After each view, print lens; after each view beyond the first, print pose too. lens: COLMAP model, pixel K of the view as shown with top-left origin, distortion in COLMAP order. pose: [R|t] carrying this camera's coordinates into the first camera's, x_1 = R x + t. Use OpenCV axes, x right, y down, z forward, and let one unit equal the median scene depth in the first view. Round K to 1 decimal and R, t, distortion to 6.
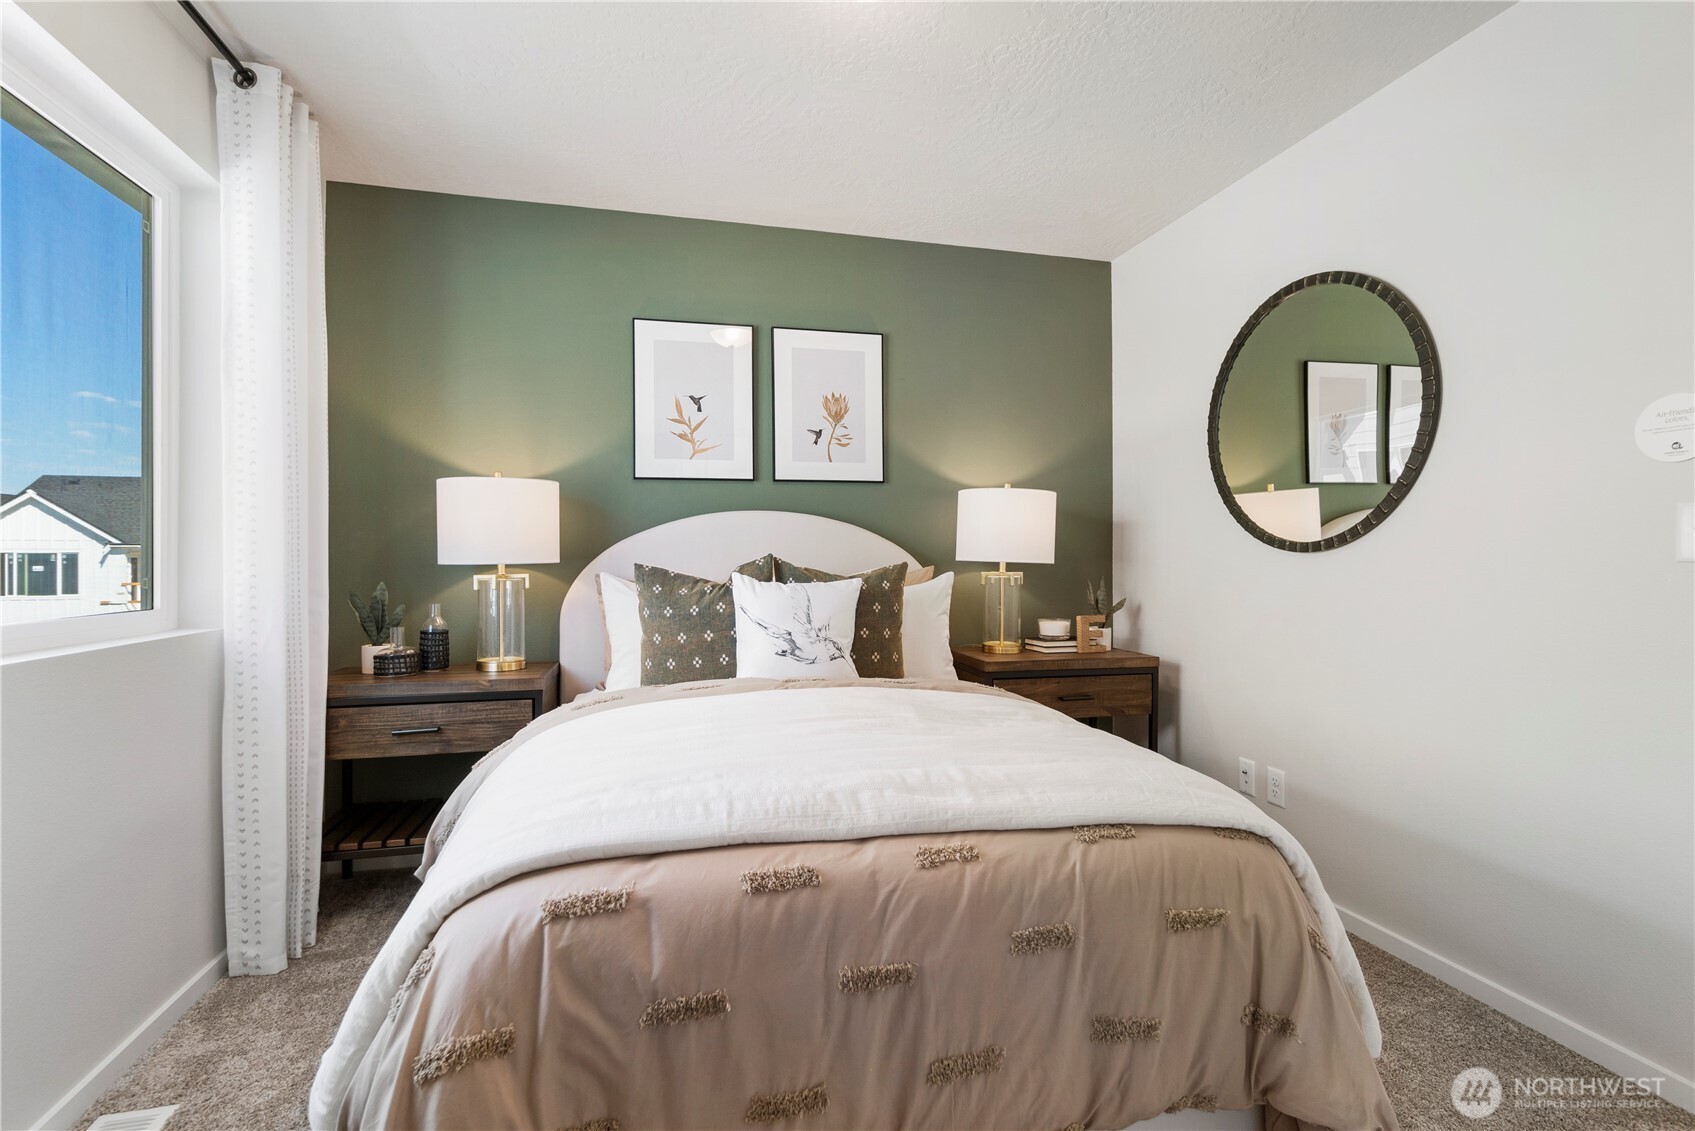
lens RADIAL K [[780.2, 0, 847.5], [0, 780.2, 565.5], [0, 0, 1]] dist [-0.018588, 0.000071]
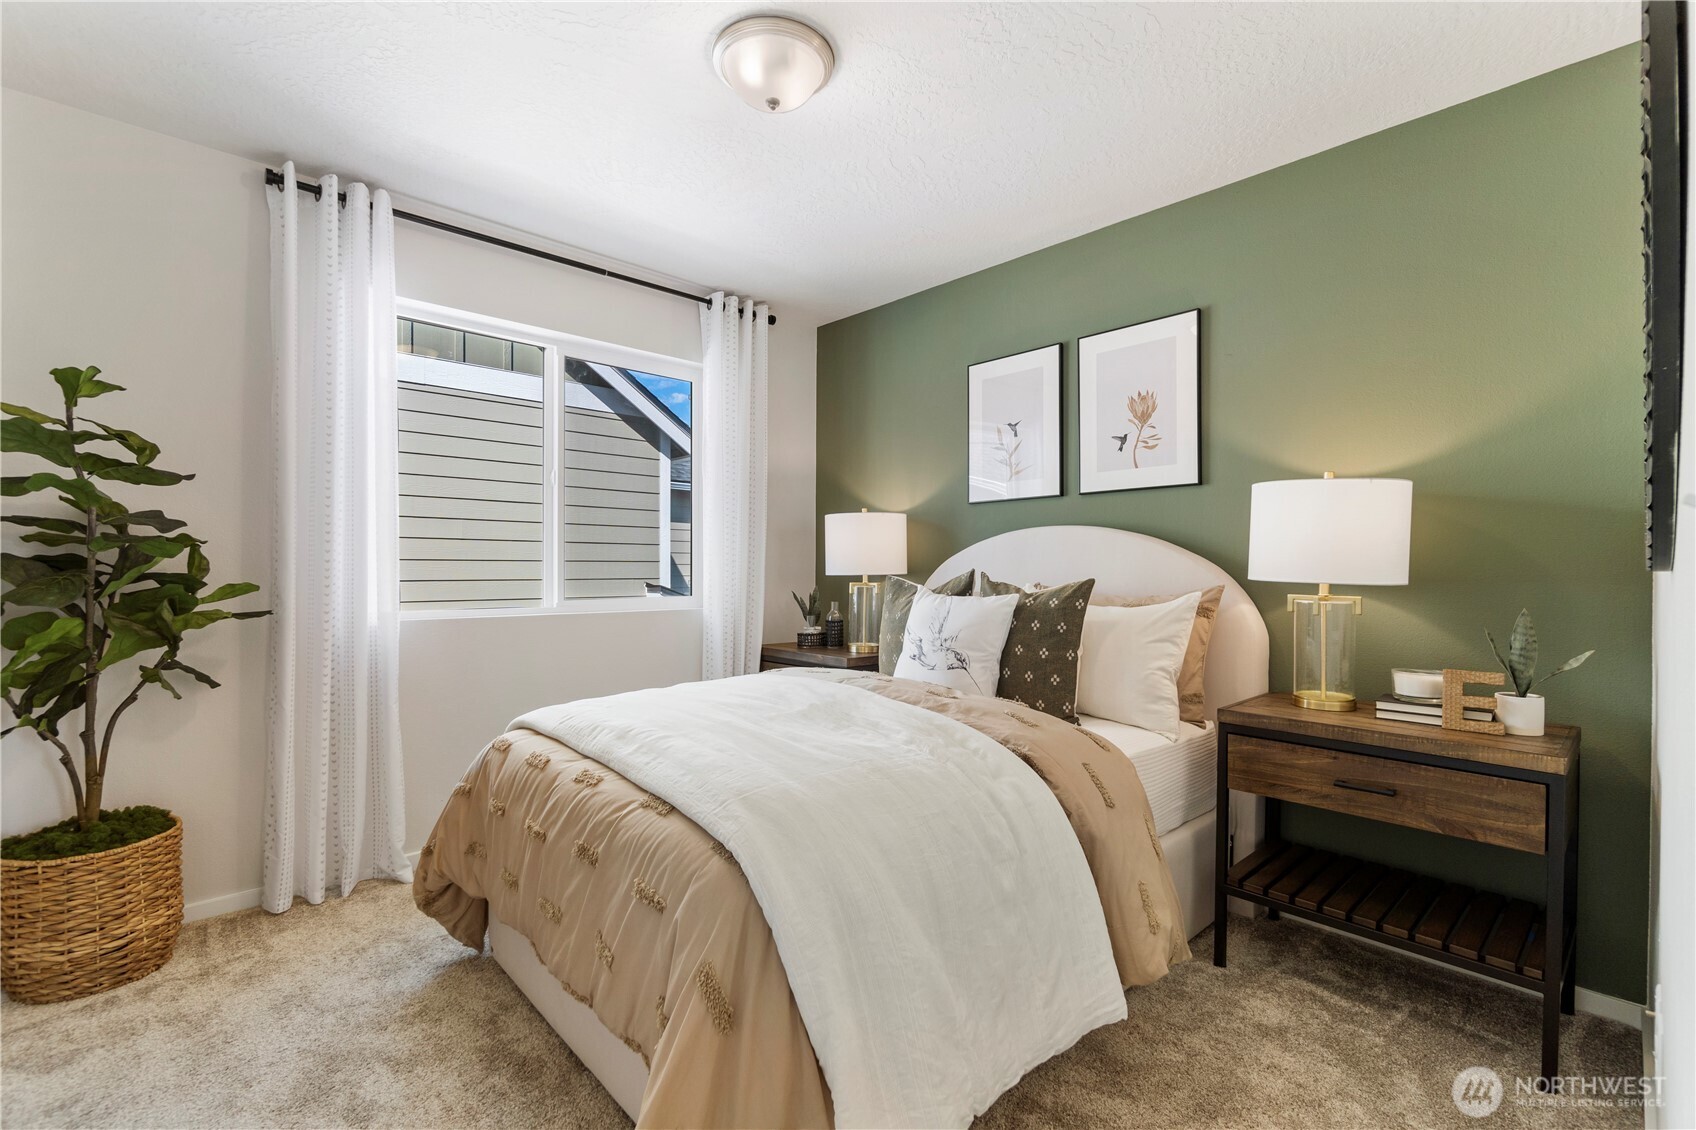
lens RADIAL K [[756.0, 0, 842.6], [0, 756.0, 578.6], [0, 0, 1]] dist [0.003684, 0.000096]
pose [[0.475368, 0.016935, -0.879624, 0.623819], [-0.011650, 0.999848, 0.012953, -0.011095], [0.879710, 0.004091, 0.475493, 0.288957]]
